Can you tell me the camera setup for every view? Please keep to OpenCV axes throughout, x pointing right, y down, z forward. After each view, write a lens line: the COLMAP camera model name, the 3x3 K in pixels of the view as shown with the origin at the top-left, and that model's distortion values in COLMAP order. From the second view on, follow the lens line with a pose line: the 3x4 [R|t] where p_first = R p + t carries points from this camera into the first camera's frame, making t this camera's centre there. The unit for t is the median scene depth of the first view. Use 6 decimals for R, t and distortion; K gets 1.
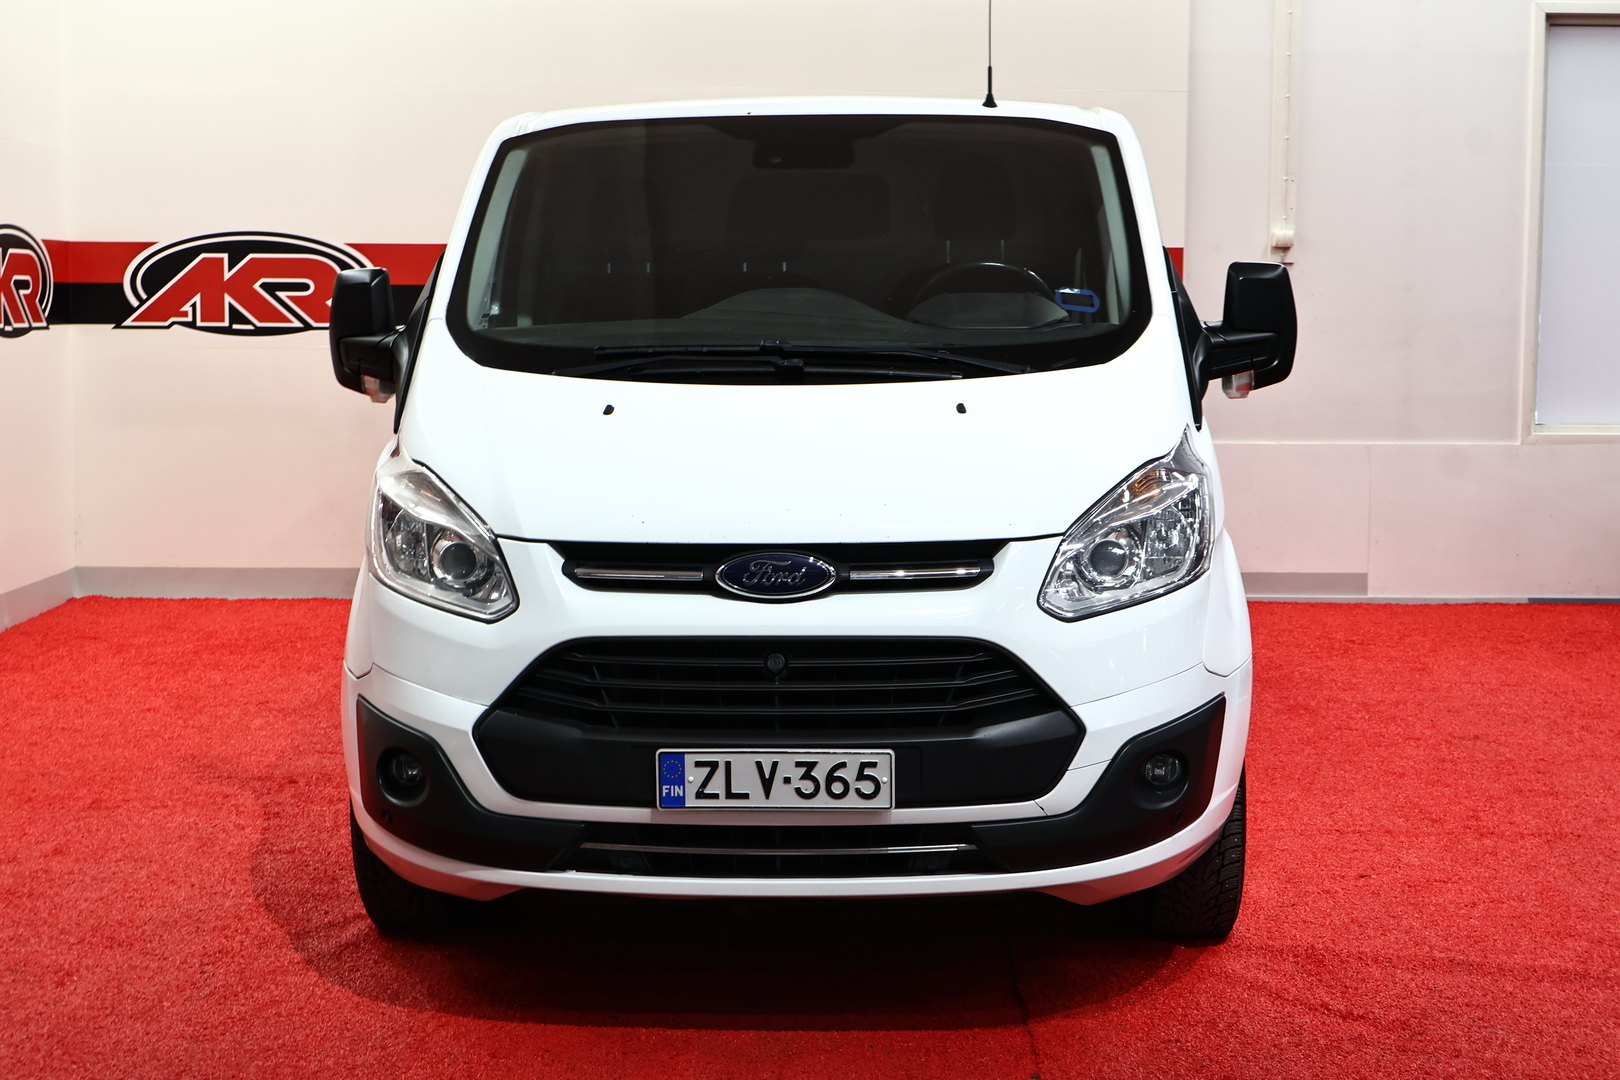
lens RADIAL K [[2373.9, 0, 810.0], [0, 2373.9, 540.0], [0, 0, 1]] dist [0.004754, 0.006902]
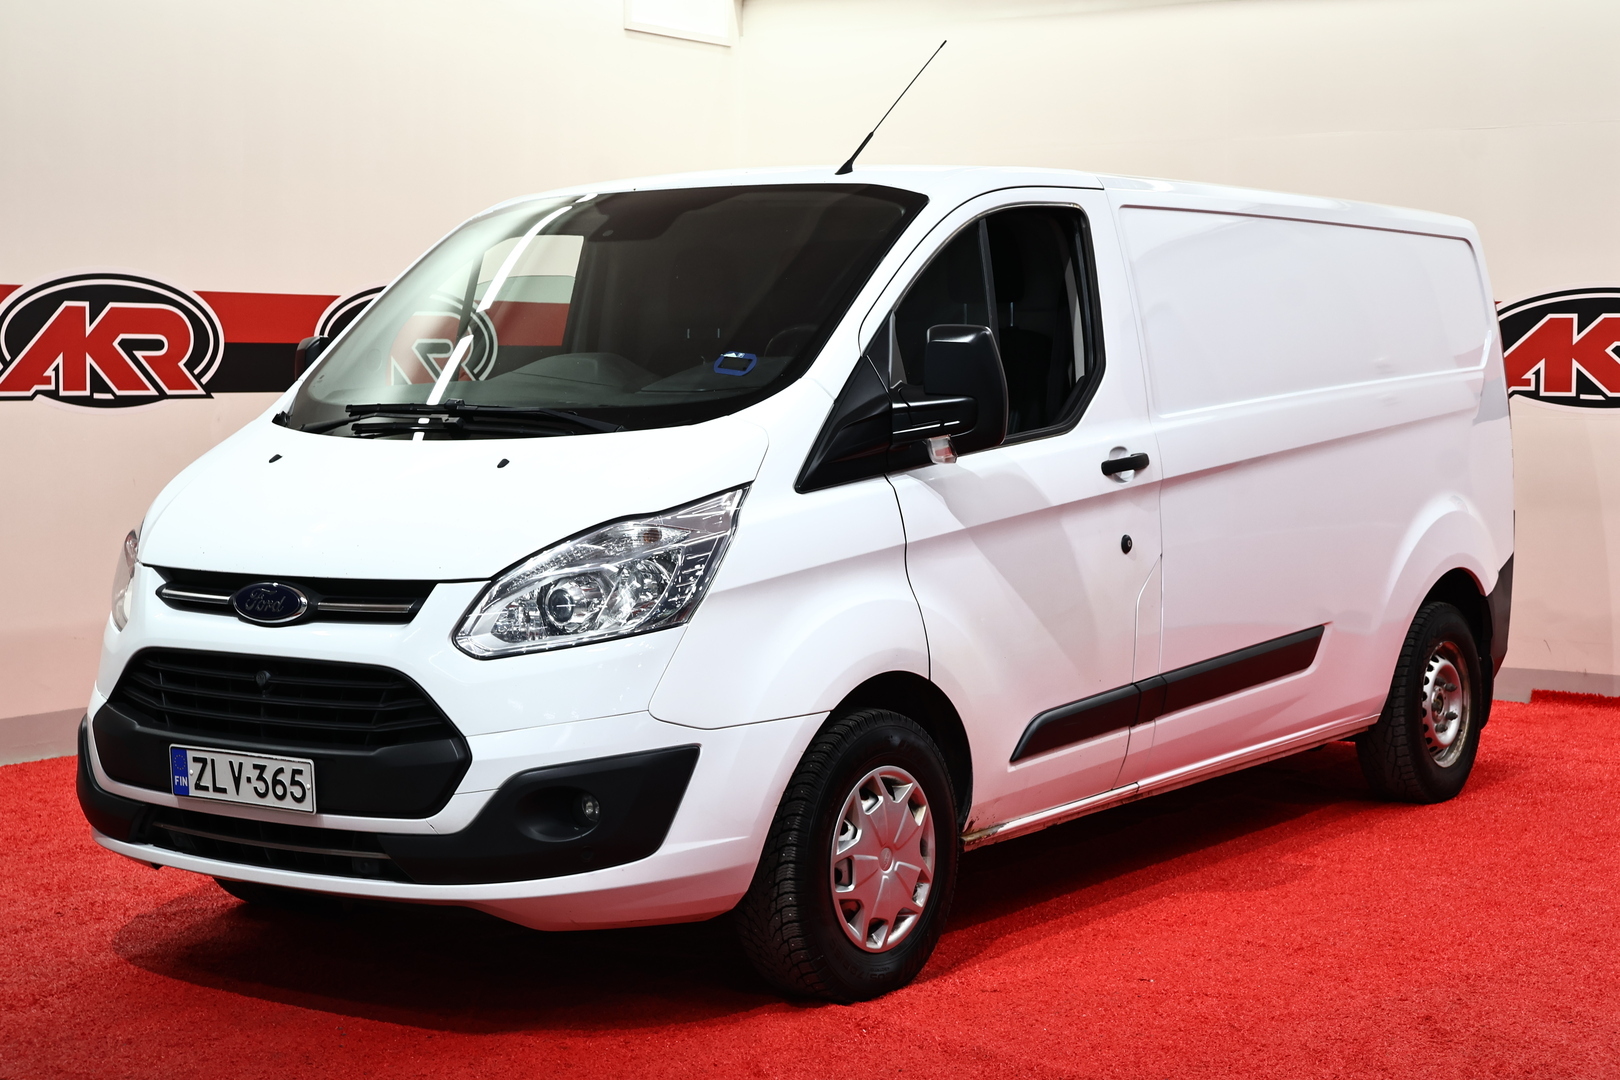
lens RADIAL K [[2762.6, 0, 810.0], [0, 2762.6, 540.0], [0, 0, 1]] dist [0.013692, 0.171859]
pose [[0.823752, 0.035247, -0.565853, 0.956973], [-0.056885, 0.998168, -0.020634, -0.002606], [0.564089, 0.049186, 0.824248, 0.042066]]
